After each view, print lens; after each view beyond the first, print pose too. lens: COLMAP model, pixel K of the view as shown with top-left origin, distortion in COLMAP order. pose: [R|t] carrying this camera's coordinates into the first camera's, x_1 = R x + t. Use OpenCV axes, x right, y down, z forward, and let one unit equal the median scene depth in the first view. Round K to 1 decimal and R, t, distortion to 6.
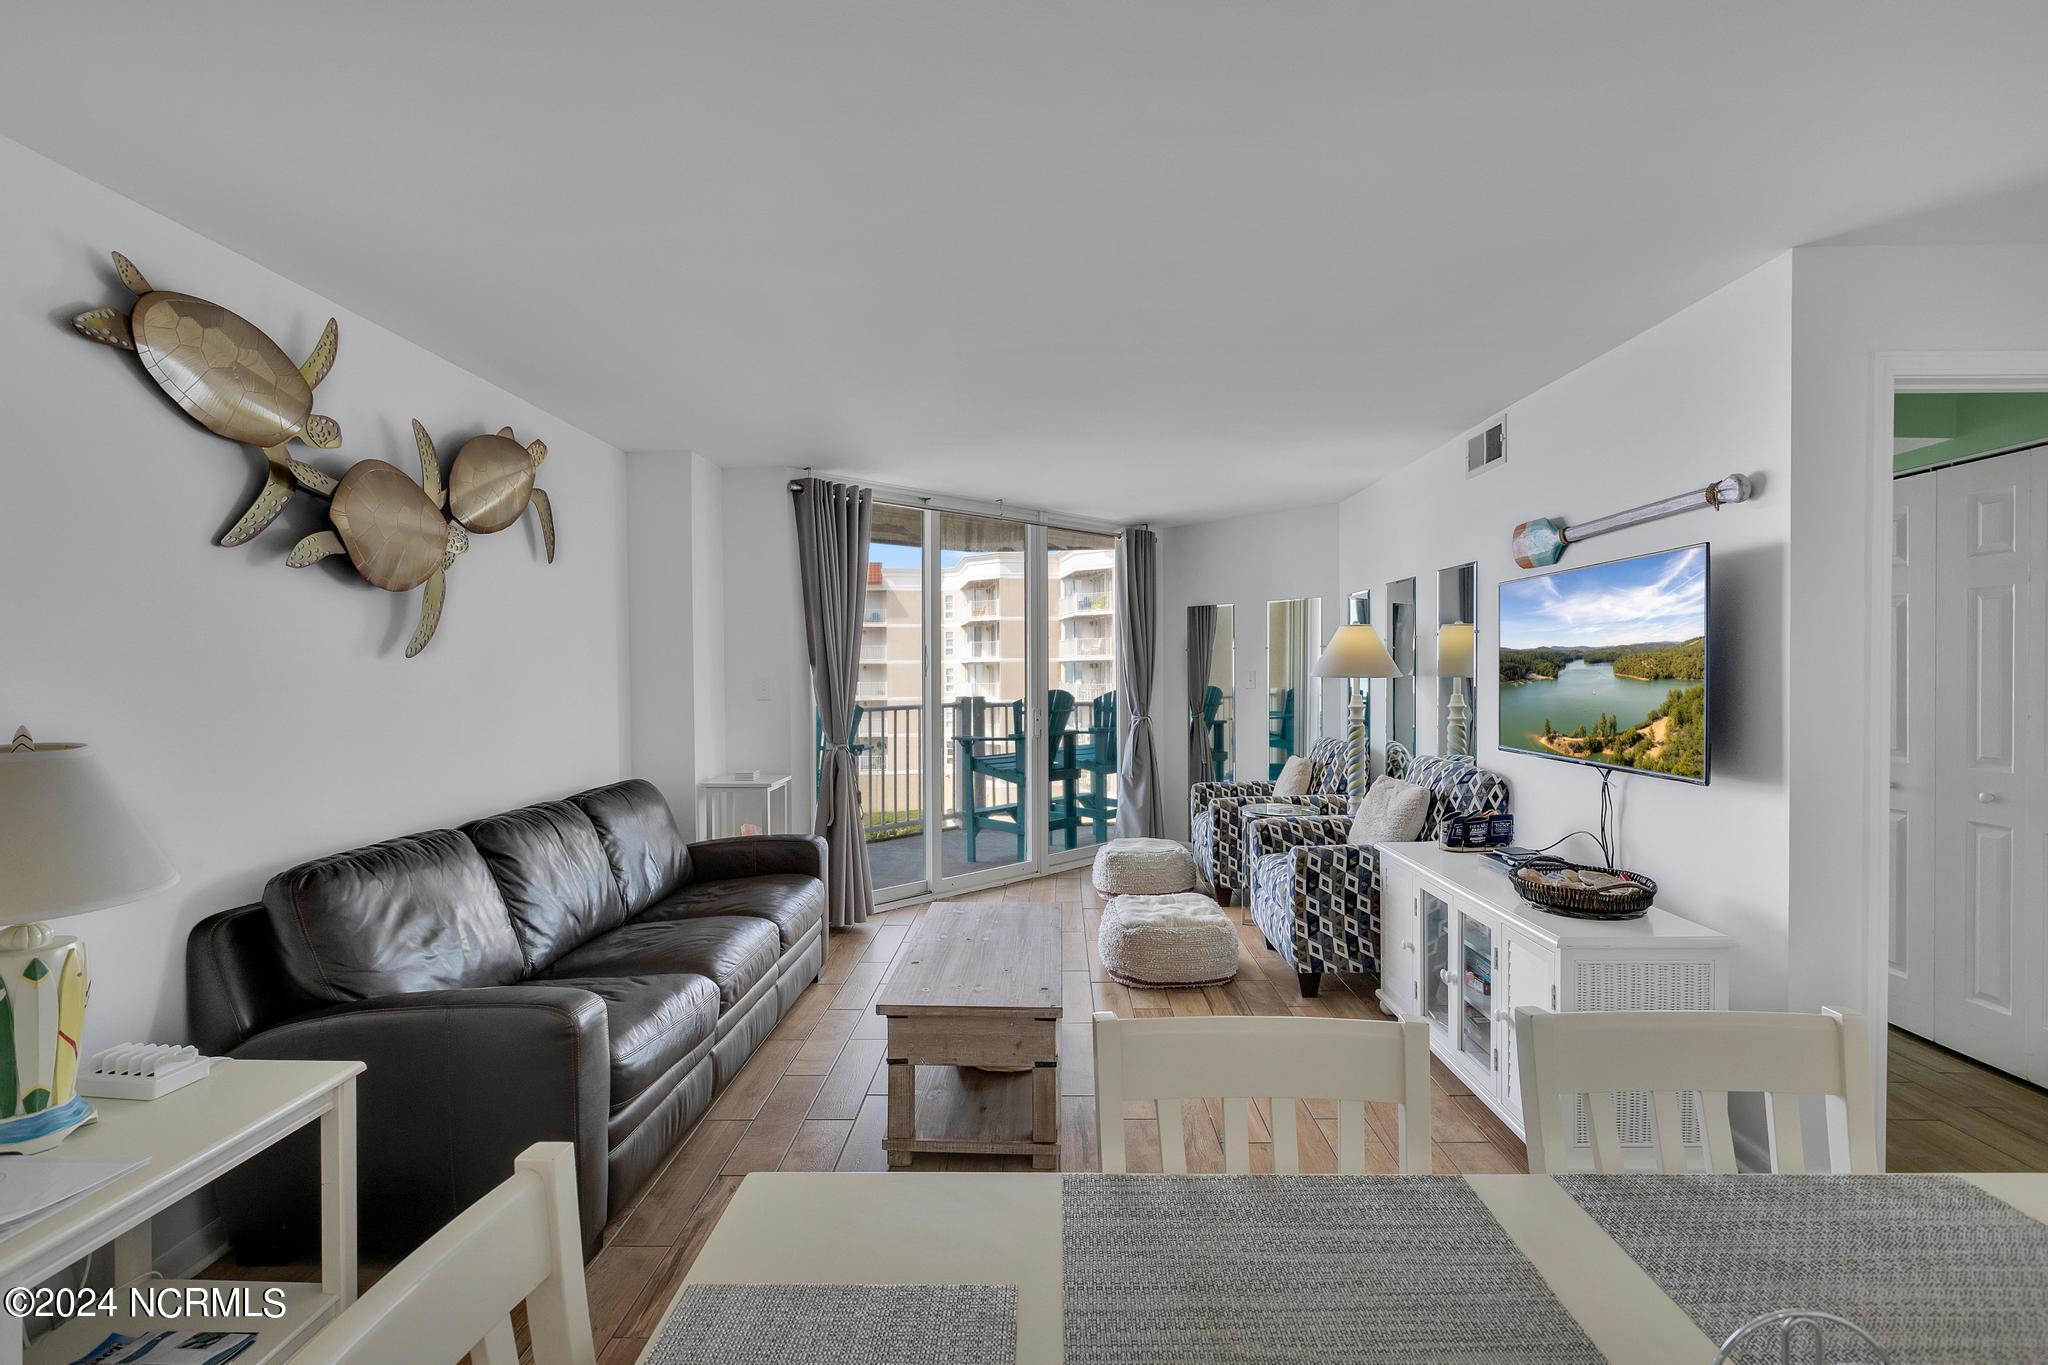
lens RADIAL K [[919.1, 0, 1011.3], [0, 919.1, 683.0], [0, 0, 1]] dist [0.002081, -0.001040]
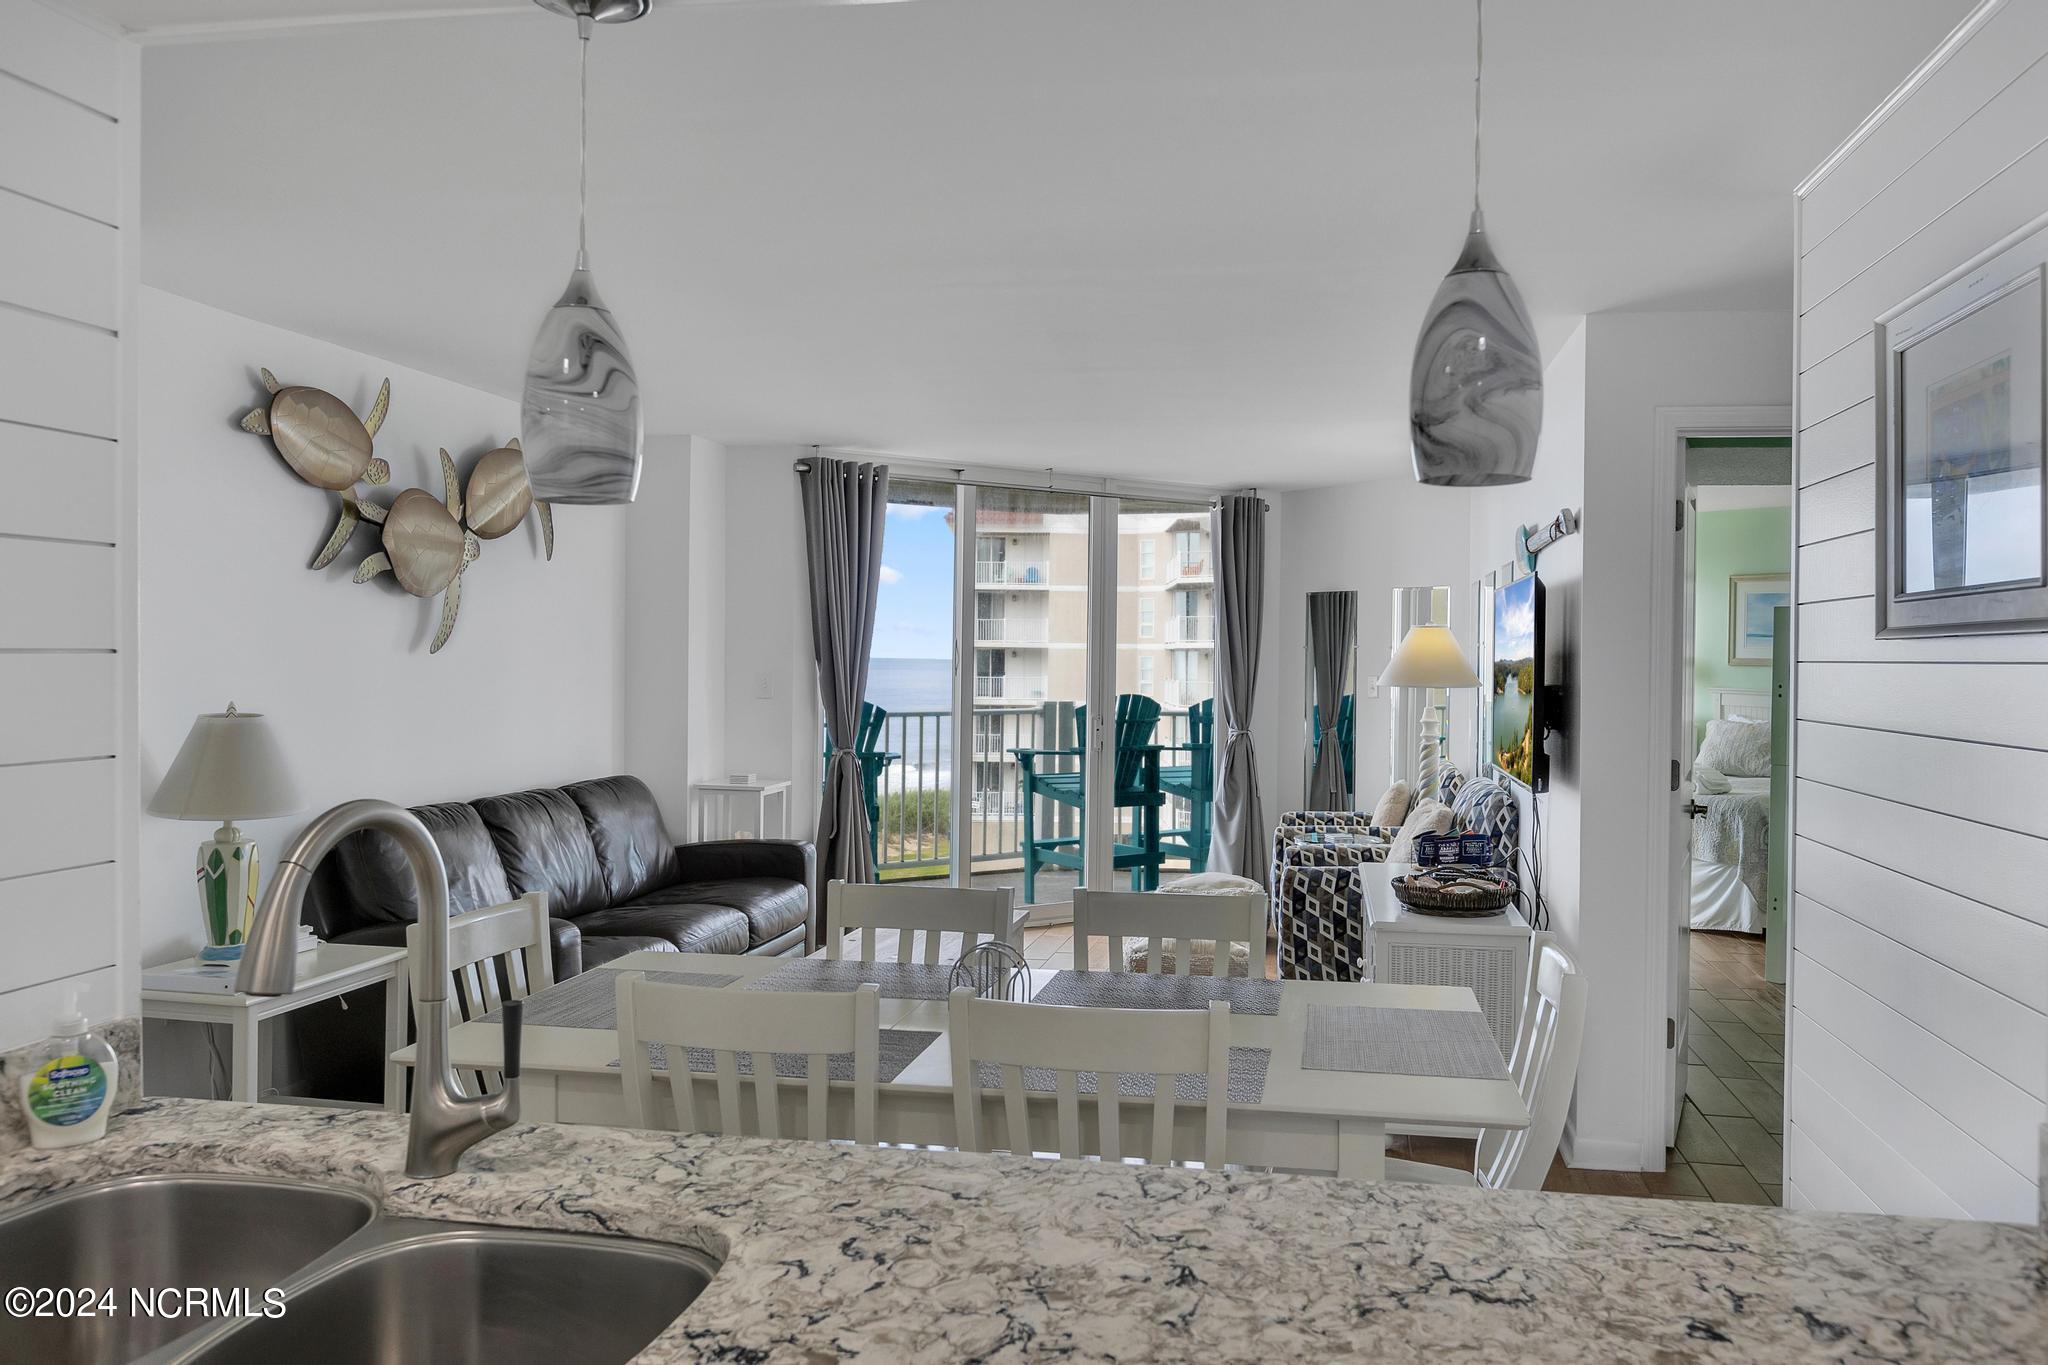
lens RADIAL K [[1531.0, 0, 1003.2], [0, 1531.0, 661.9], [0, 0, 1]] dist [-0.006083, 0.010719]
pose [[0.983873, 0.016746, -0.178082, 0.302465], [-0.018836, 0.999772, -0.010051, -0.008513], [0.177873, 0.013243, 0.983964, -0.588259]]
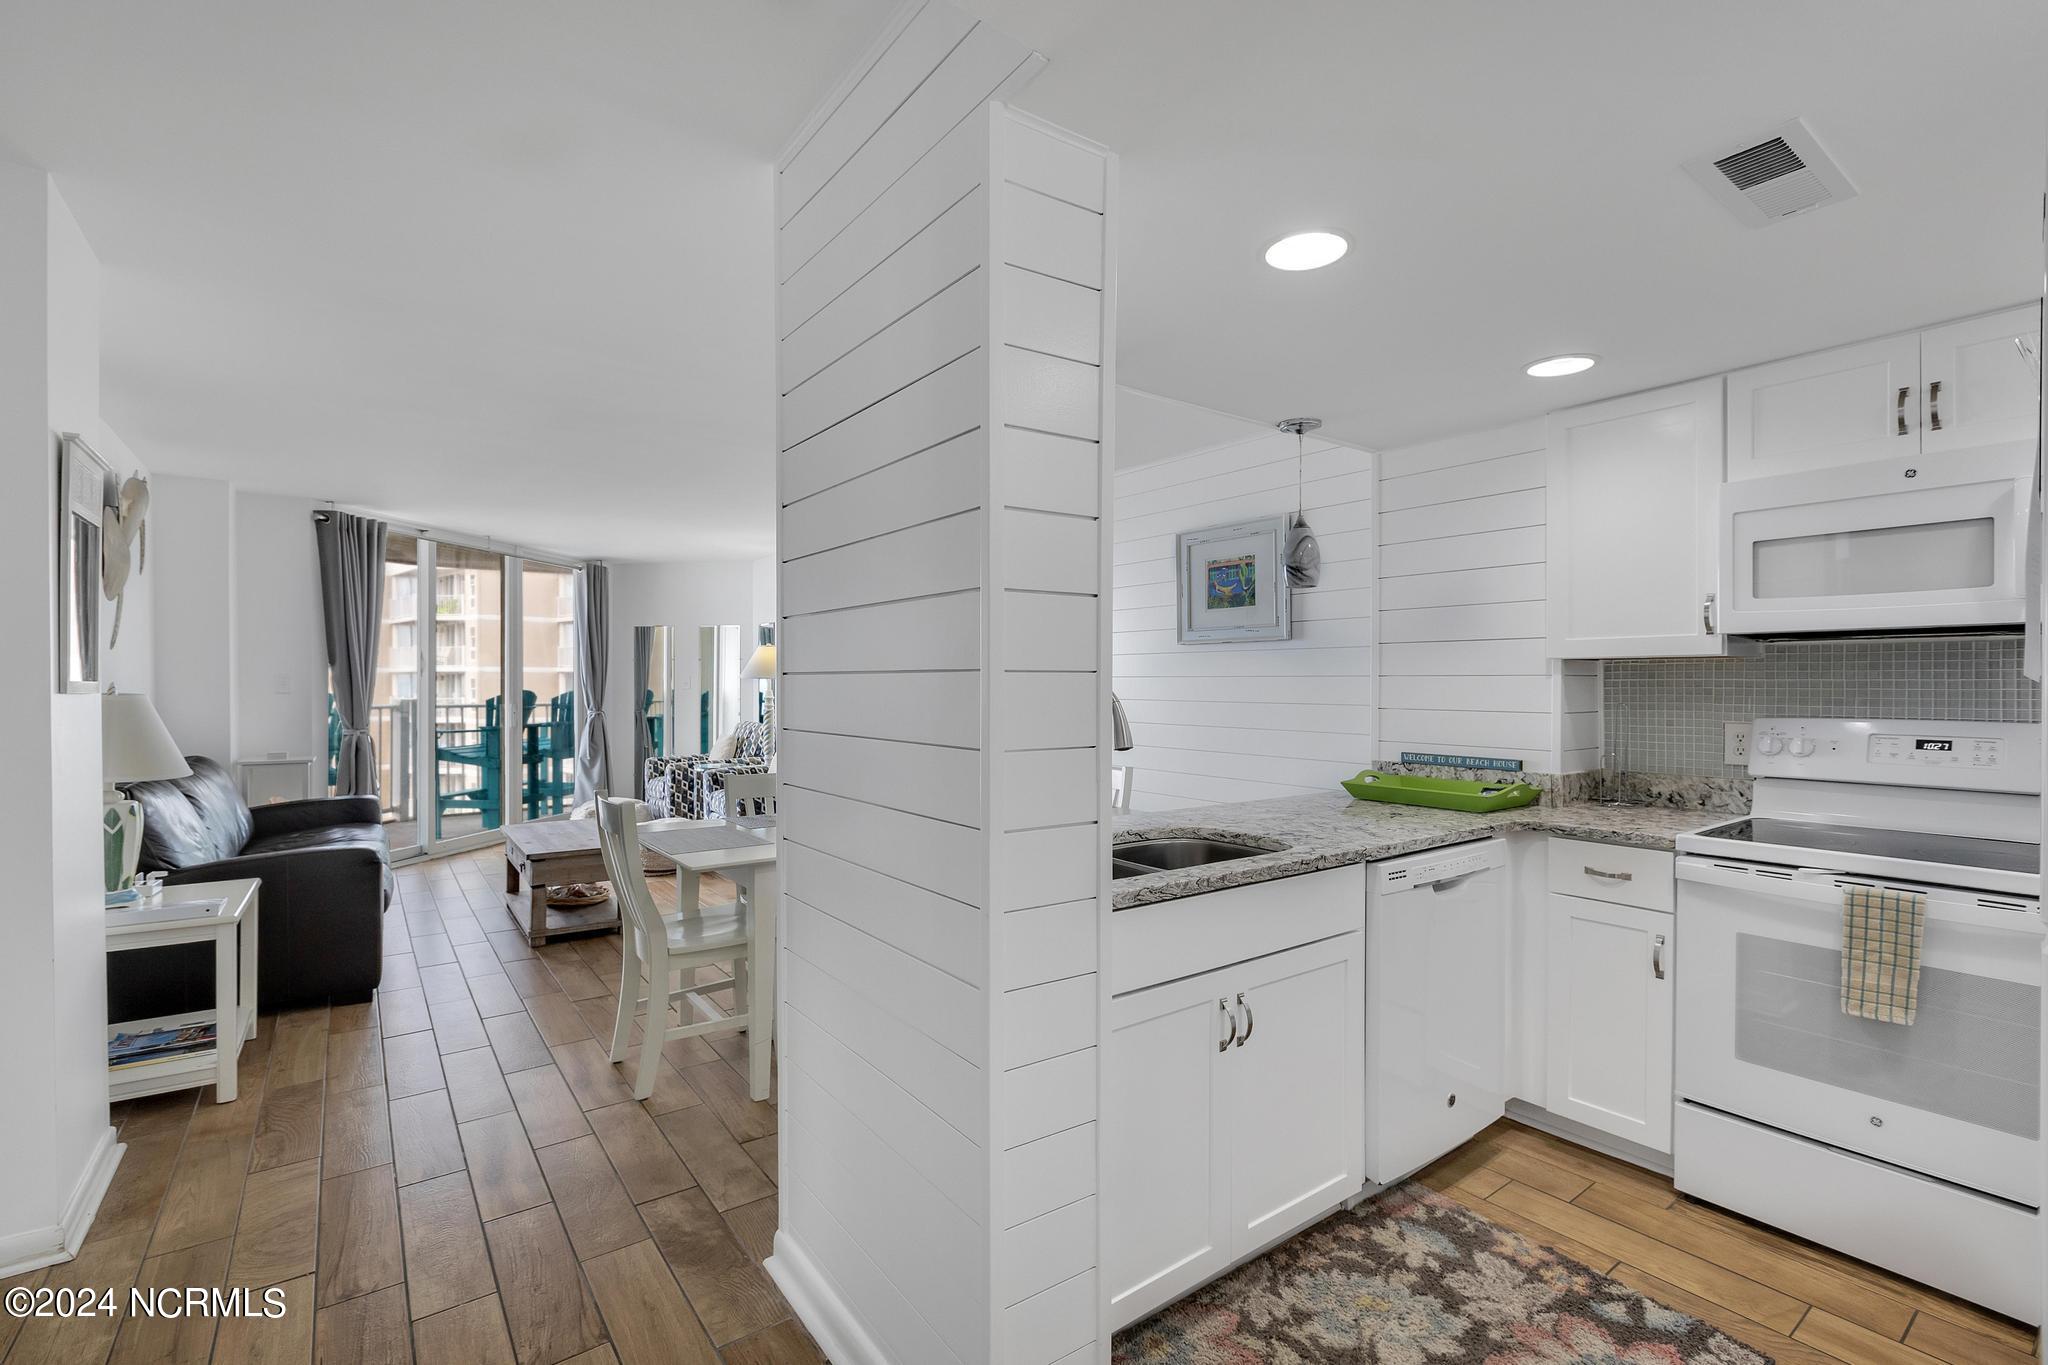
lens RADIAL K [[940.8, 0, 1028.3], [0, 940.8, 693.5], [0, 0, 1]] dist [0.016398, -0.000323]
pose [[0.784969, 0.002465, 0.619531, -0.350020], [0.002022, 0.999977, -0.006540, 0.036892], [-0.619532, 0.006386, 0.784945, -0.694658]]
